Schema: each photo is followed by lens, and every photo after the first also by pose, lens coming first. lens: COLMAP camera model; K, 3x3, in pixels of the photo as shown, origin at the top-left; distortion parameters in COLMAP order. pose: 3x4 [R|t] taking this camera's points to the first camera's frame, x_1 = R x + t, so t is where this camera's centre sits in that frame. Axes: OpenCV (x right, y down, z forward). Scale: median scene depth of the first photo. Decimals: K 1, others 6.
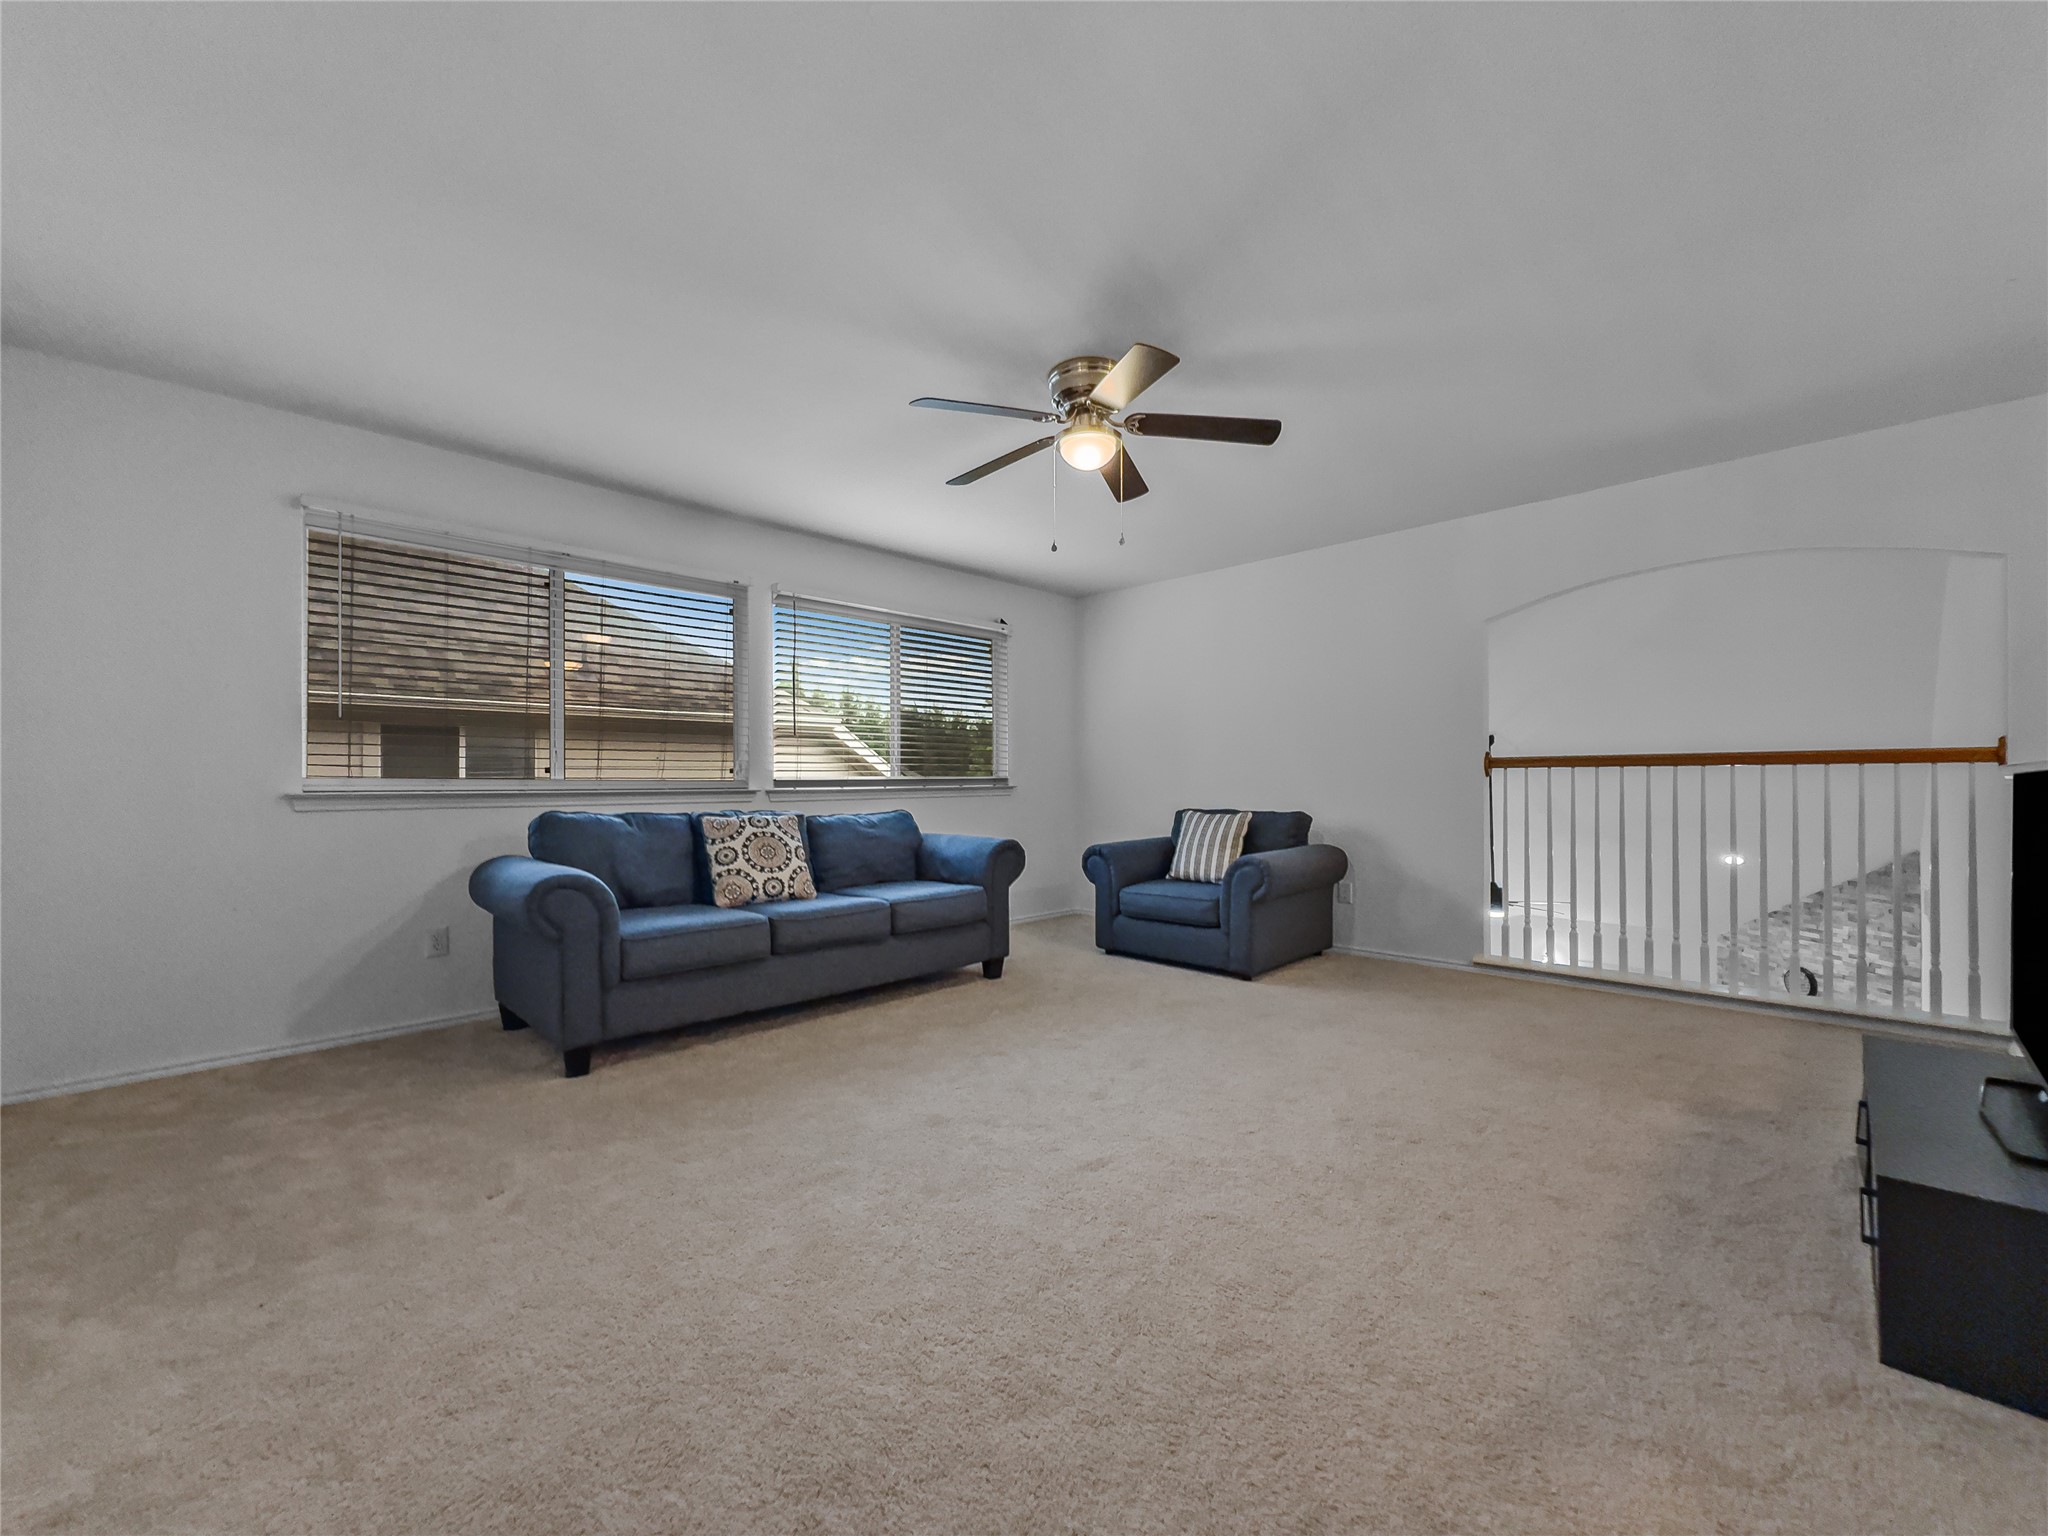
lens RADIAL K [[812.4, 0, 1024.7], [0, 812.4, 761.5], [0, 0, 1]] dist [0.002827, 0.000007]
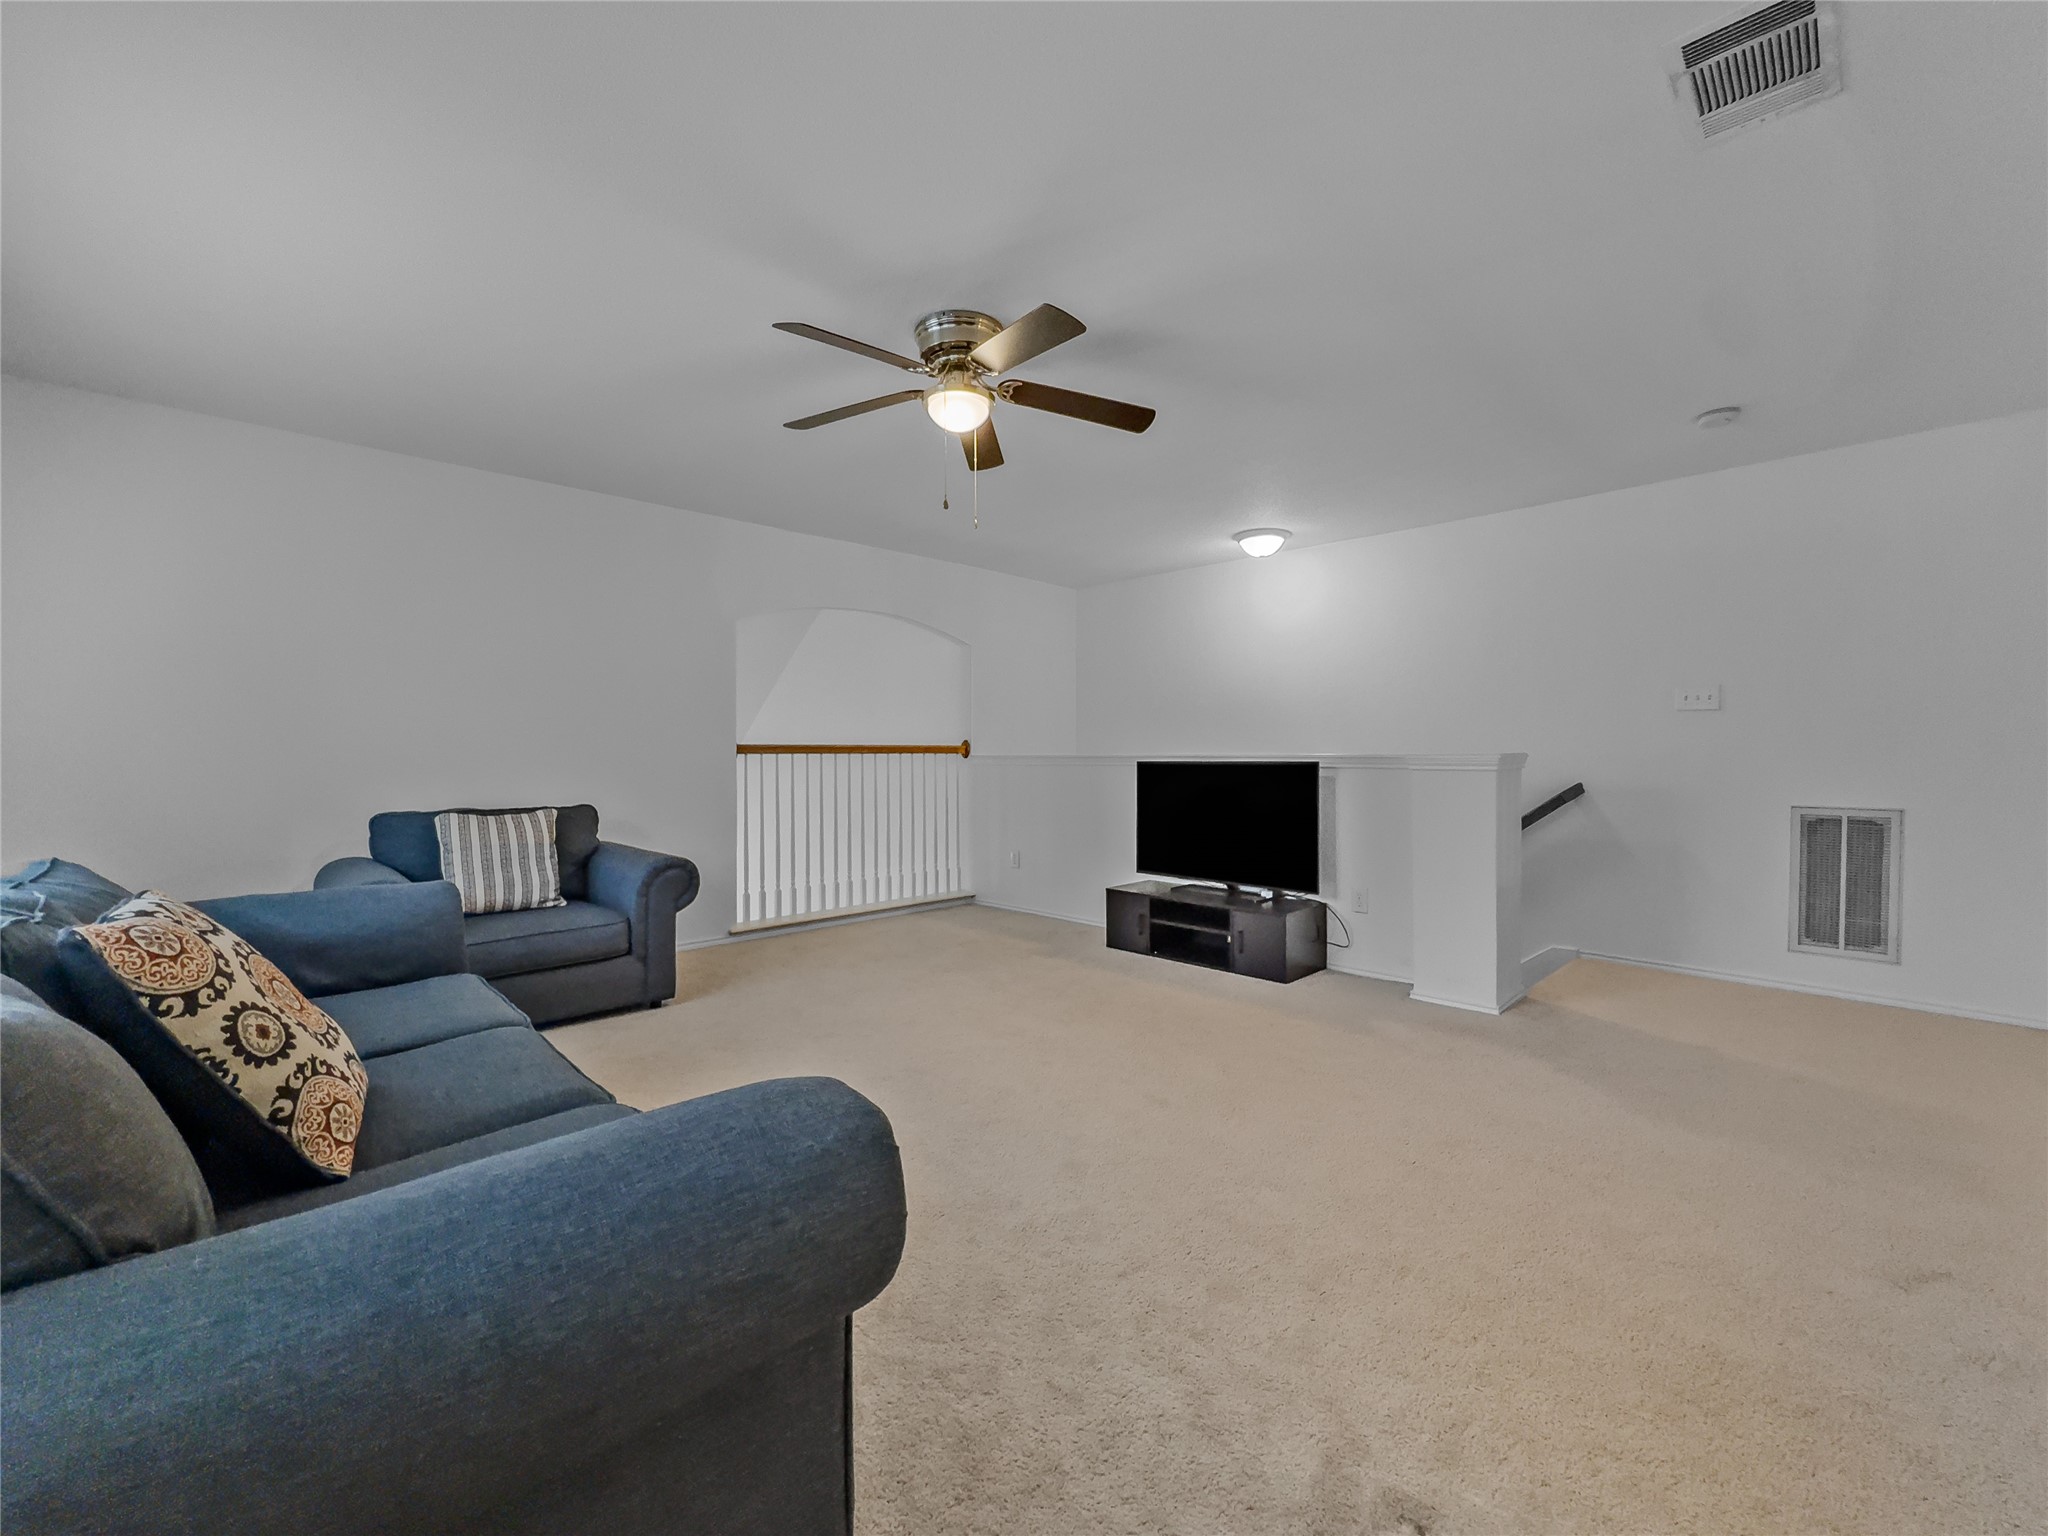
lens RADIAL K [[831.9, 0, 1017.4], [0, 831.9, 739.2], [0, 0, 1]] dist [-0.000760, -0.000154]
pose [[0.051525, 0.021646, 0.998437, -0.611128], [-0.017038, 0.999639, -0.020793, 0.005171], [-0.998526, -0.015940, 0.051875, 0.630793]]
